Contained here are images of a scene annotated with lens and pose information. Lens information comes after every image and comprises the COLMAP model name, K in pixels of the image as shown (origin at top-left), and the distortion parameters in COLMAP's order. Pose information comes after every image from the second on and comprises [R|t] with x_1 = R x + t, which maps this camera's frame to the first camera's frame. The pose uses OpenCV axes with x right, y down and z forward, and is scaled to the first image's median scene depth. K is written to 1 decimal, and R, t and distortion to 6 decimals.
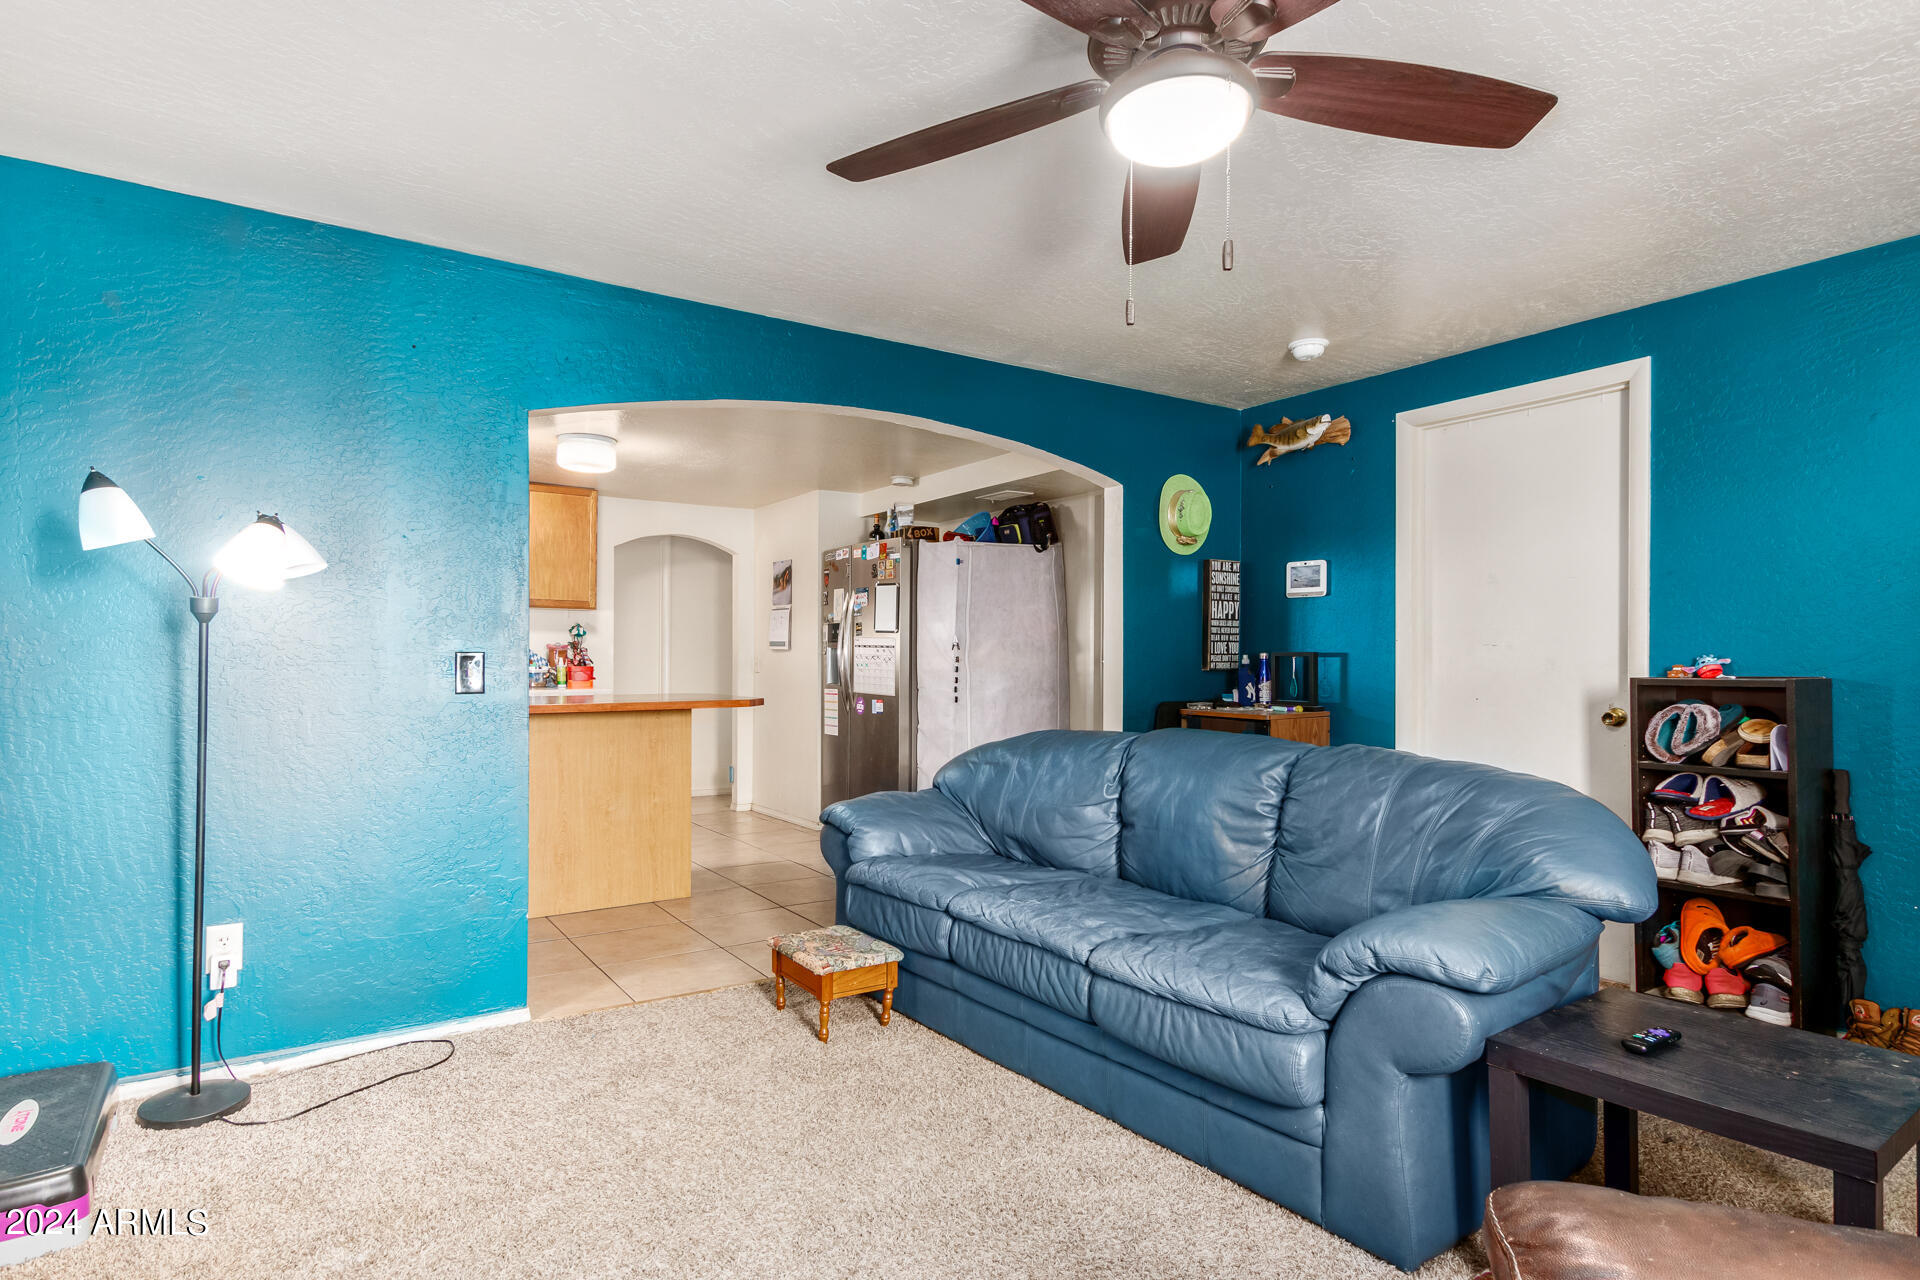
lens RADIAL K [[1016.3, 0, 949.7], [0, 1016.3, 650.0], [0, 0, 1]] dist [0.028904, 0.000169]
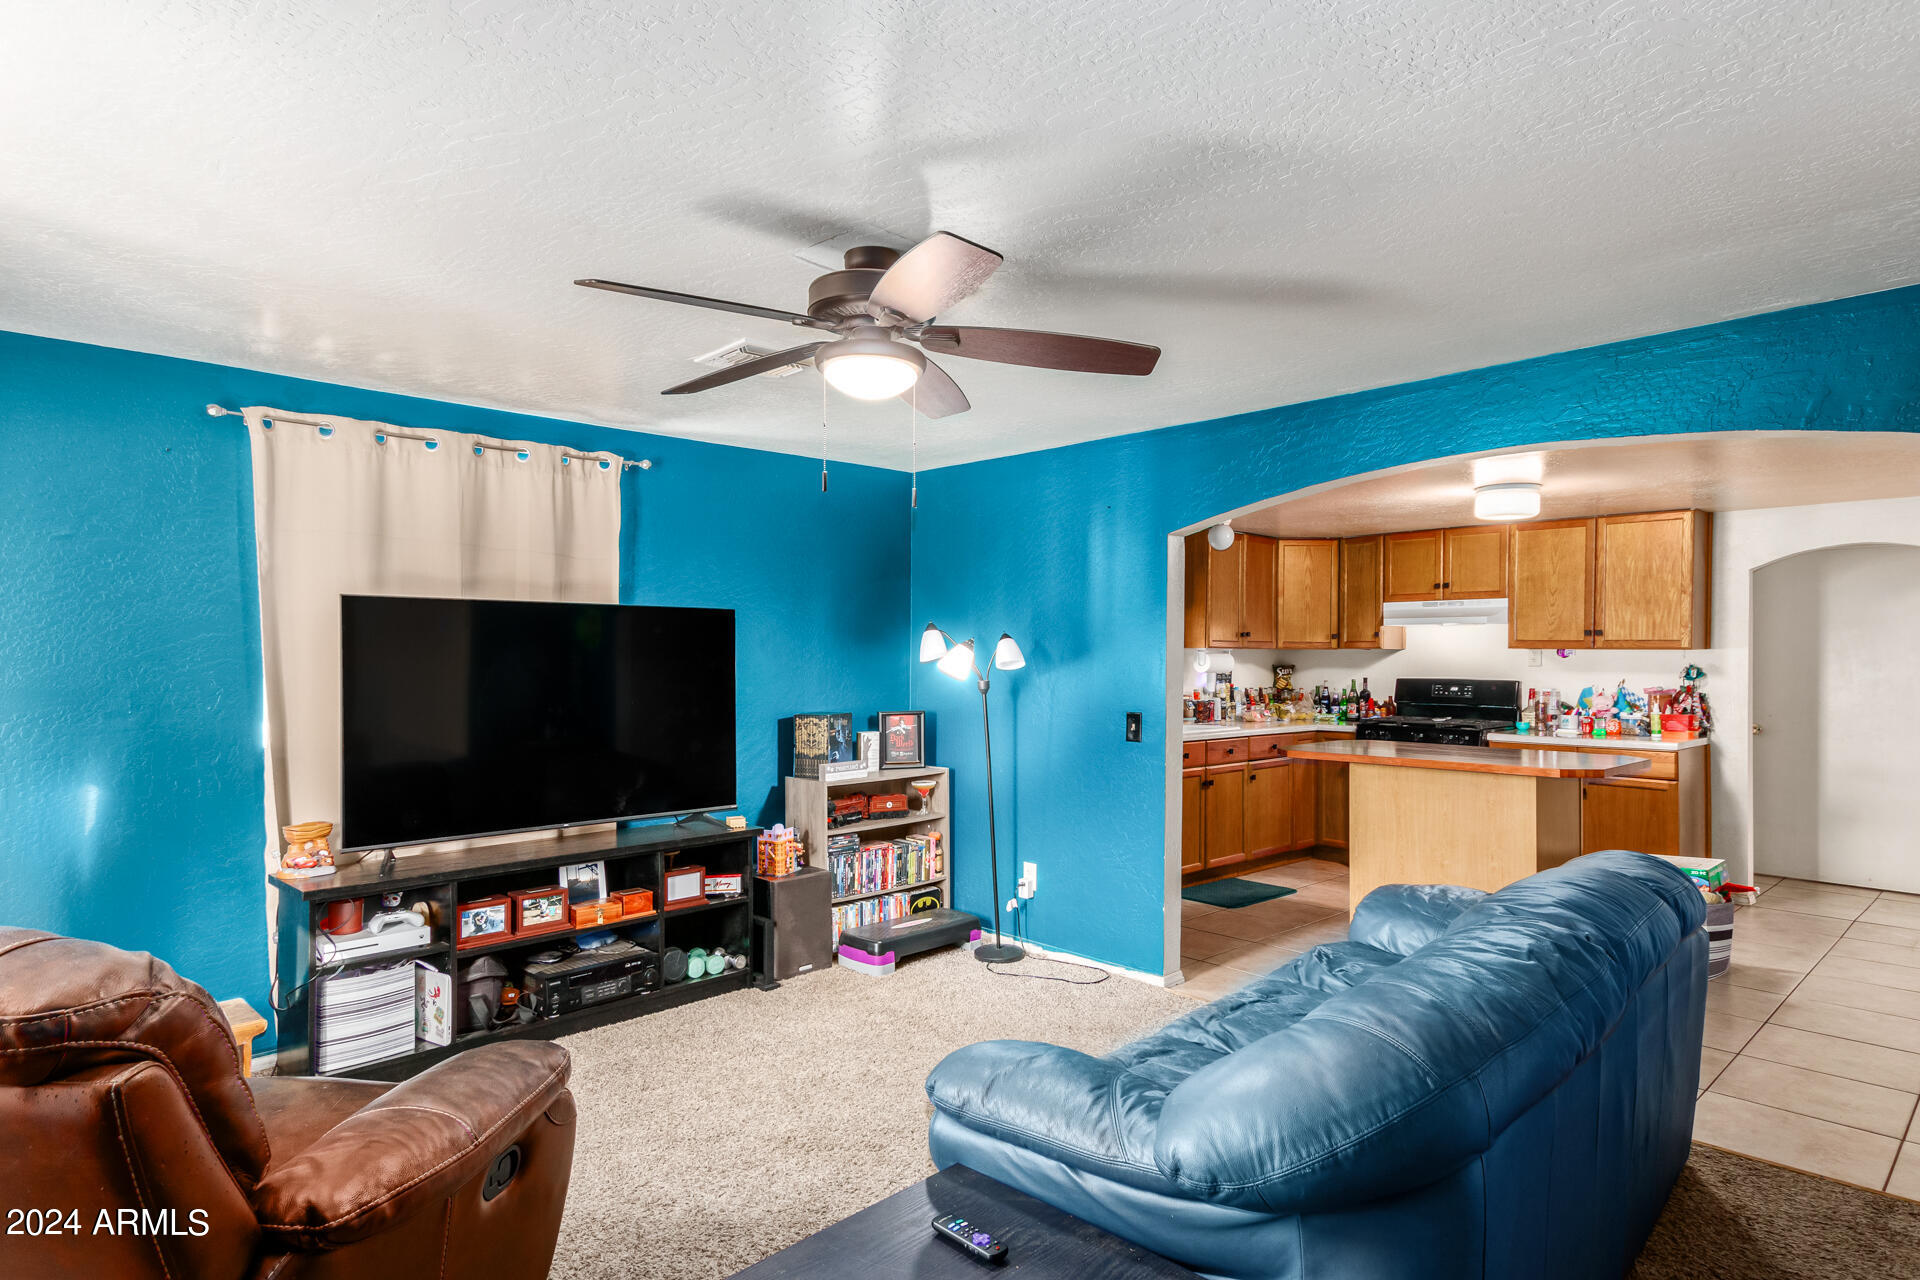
lens RADIAL K [[1046.9, 0, 947.8], [0, 1046.9, 656.5], [0, 0, 1]] dist [0.034654, 0.000249]
pose [[0.169158, -0.001324, -0.985588, 0.435076], [0.002199, 0.999997, -0.000966, -0.034677], [0.985586, -0.002004, 0.169161, 0.235314]]
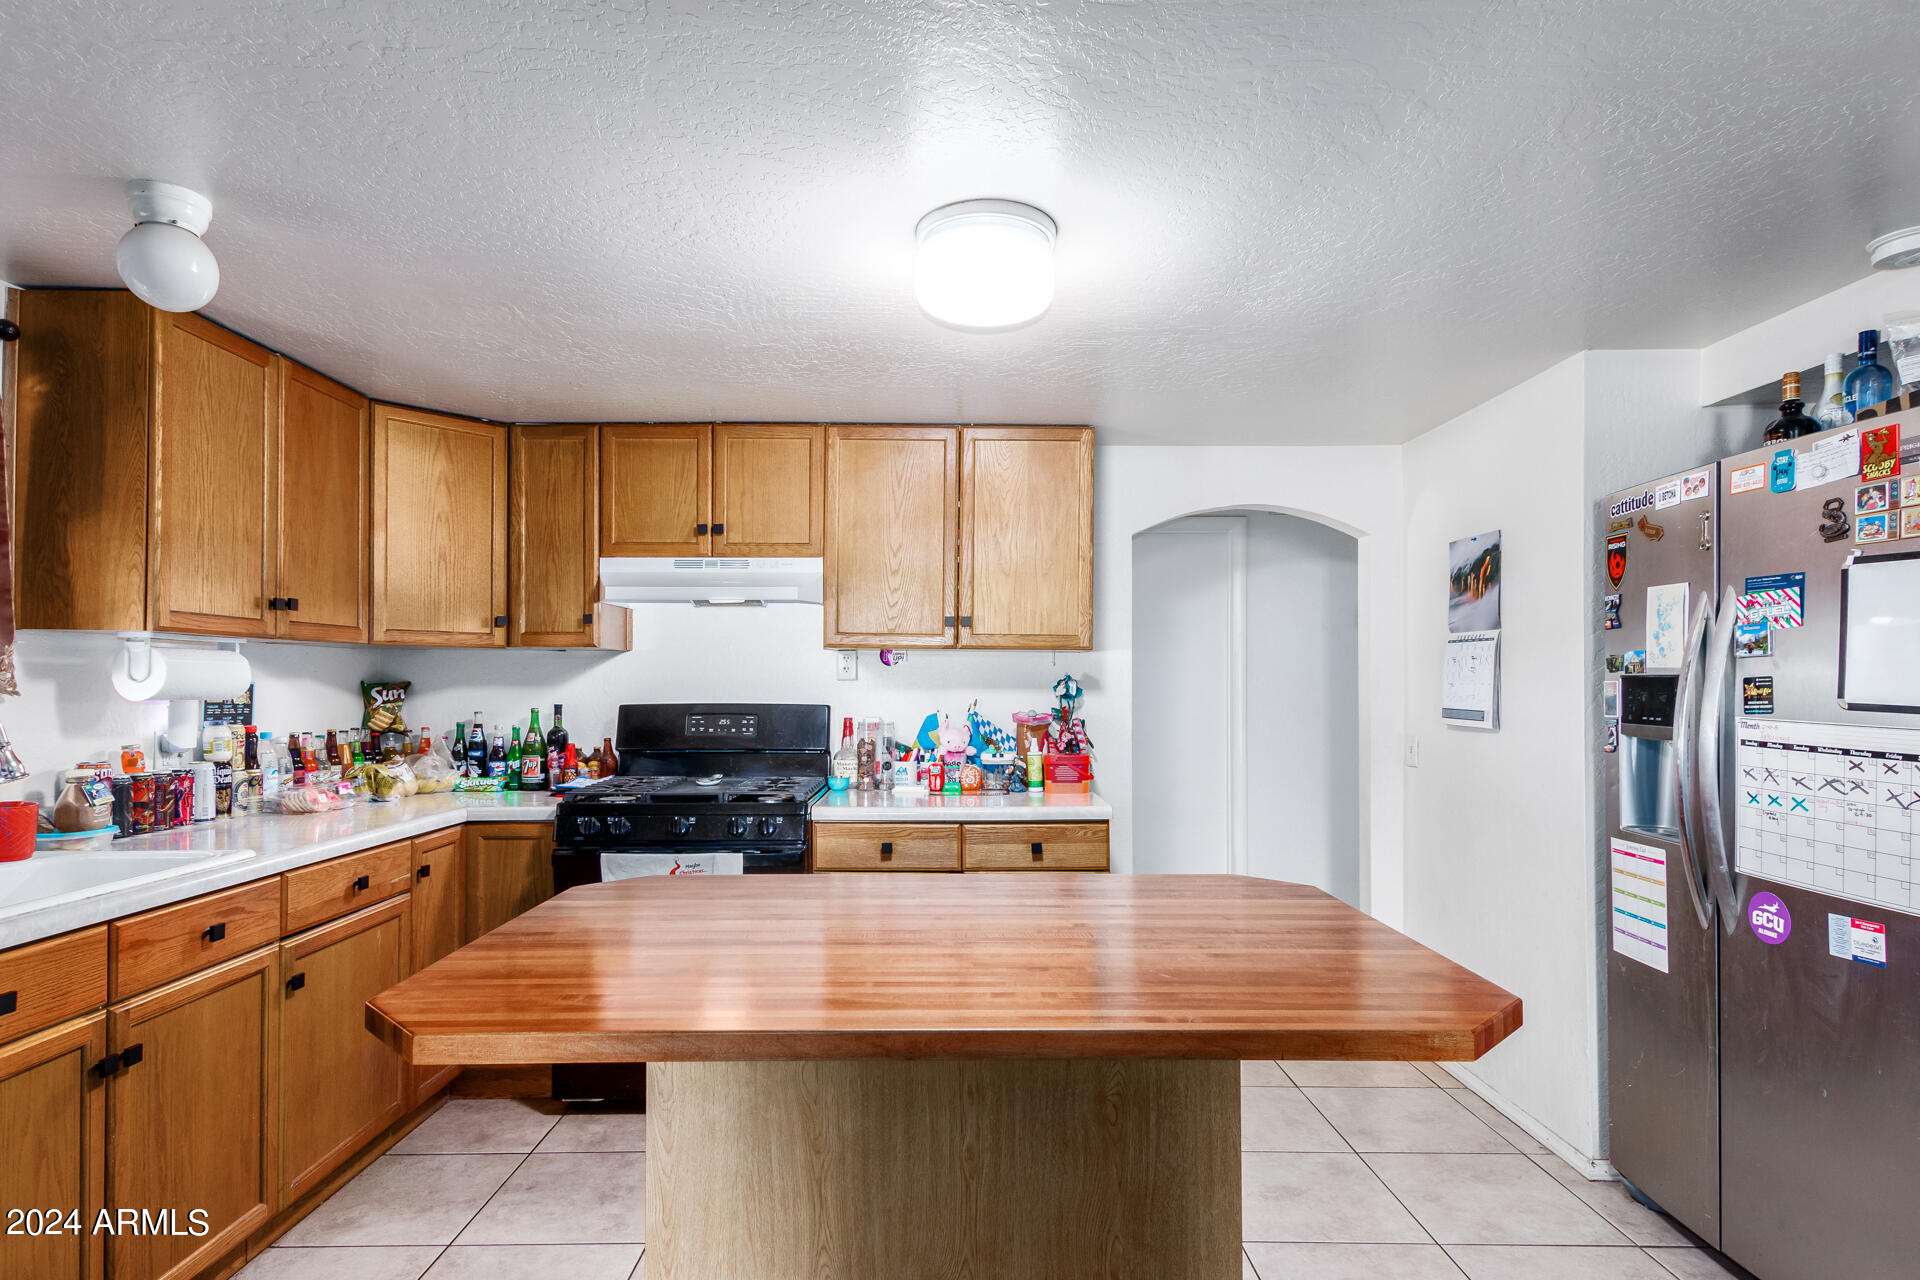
lens RADIAL K [[1011.5, 0, 942.7], [0, 1011.5, 677.3], [0, 0, 1]] dist [0.030888, -0.000292]
pose [[0.832154, -0.004260, -0.554528, -0.118333], [0.003977, 0.999991, -0.001715, -0.025320], [0.554530, -0.000778, 0.832163, 0.519736]]
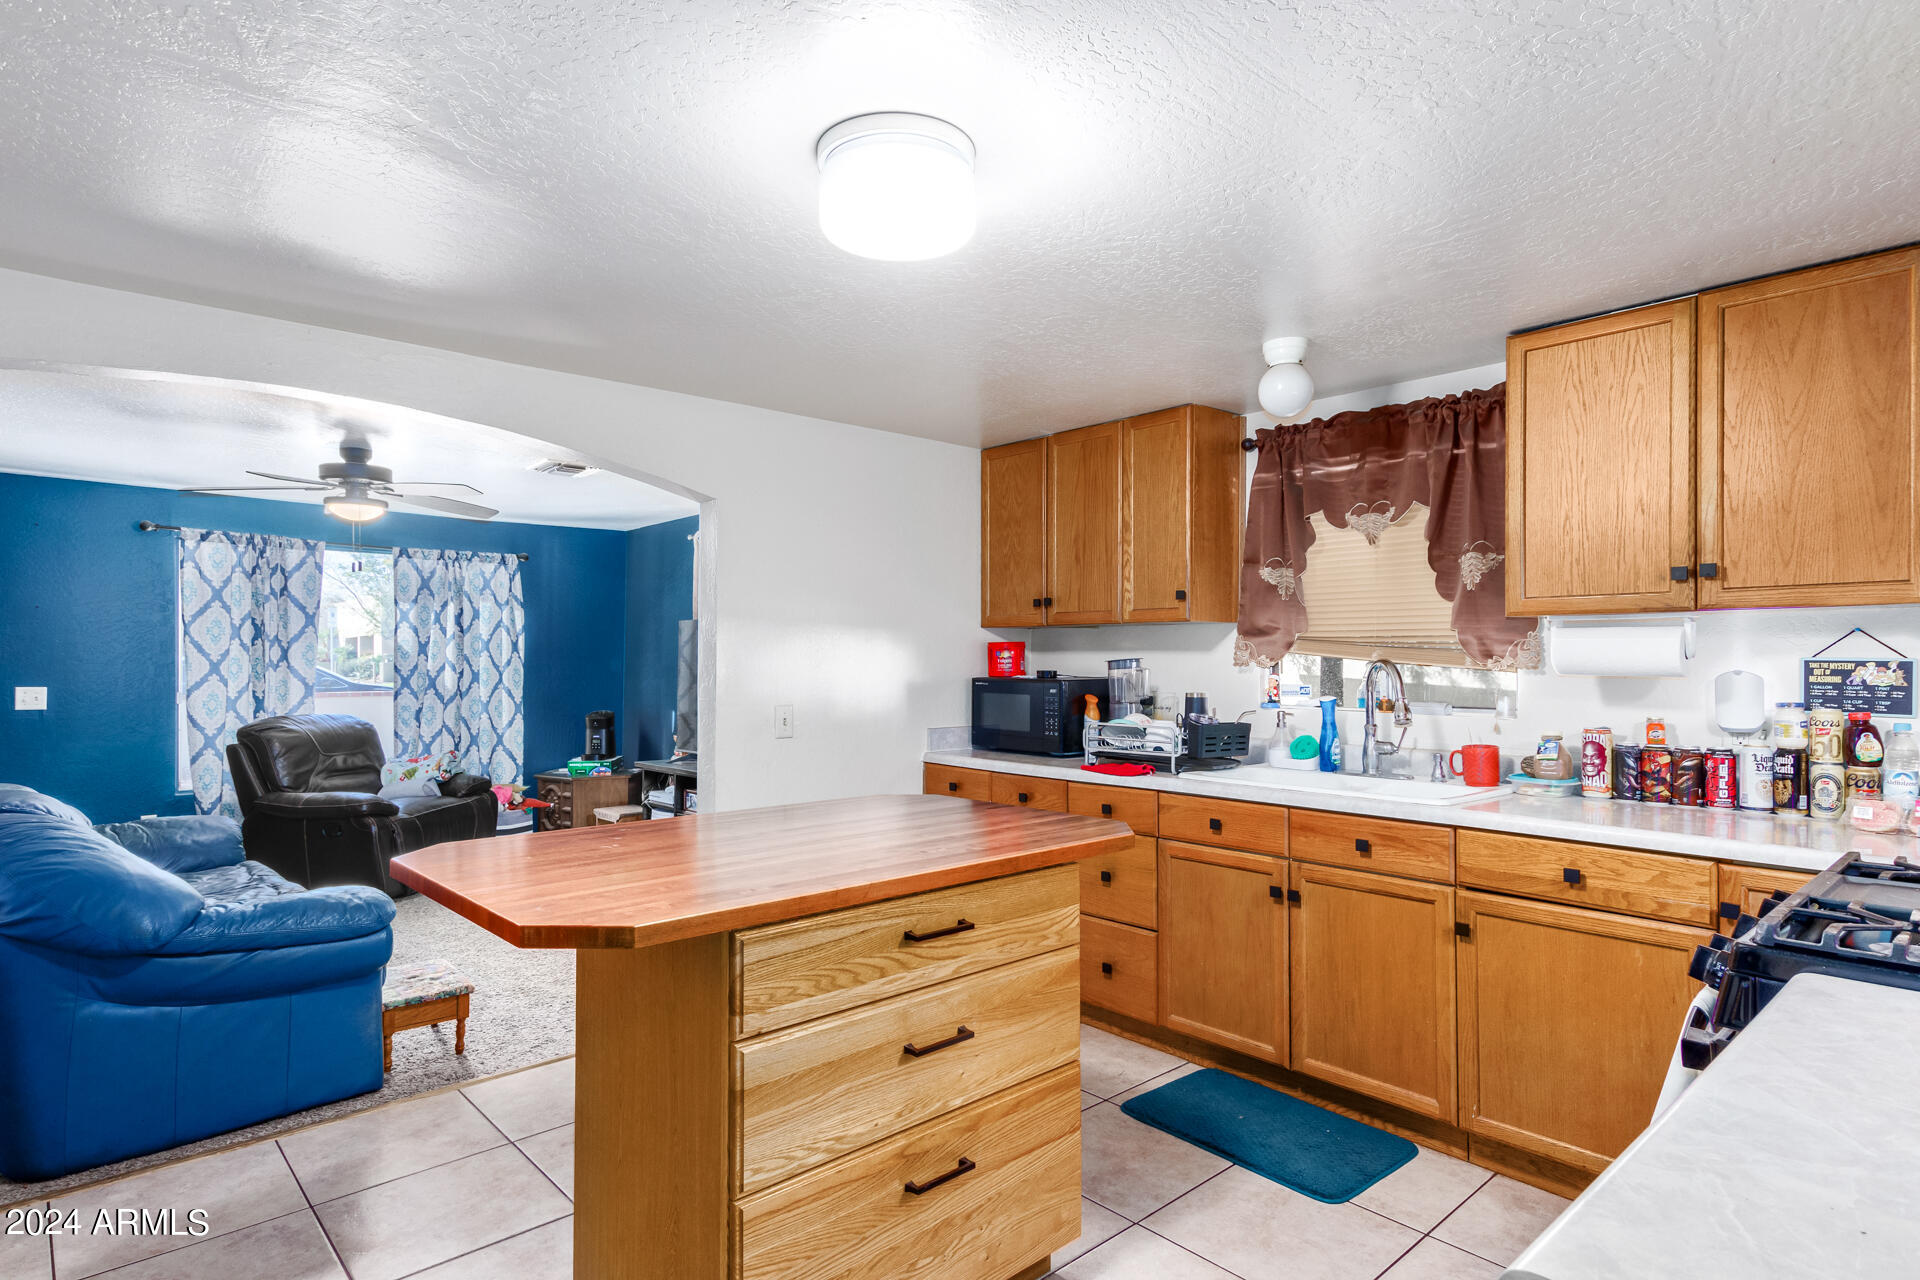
lens RADIAL K [[1016.3, 0, 949.7], [0, 1016.3, 650.0], [0, 0, 1]] dist [0.028904, 0.000169]
pose [[-0.988940, -0.001779, -0.148307, -0.252281], [0.000323, 0.999900, -0.014150, -0.022963], [0.148318, -0.014041, -0.988840, 1.064994]]
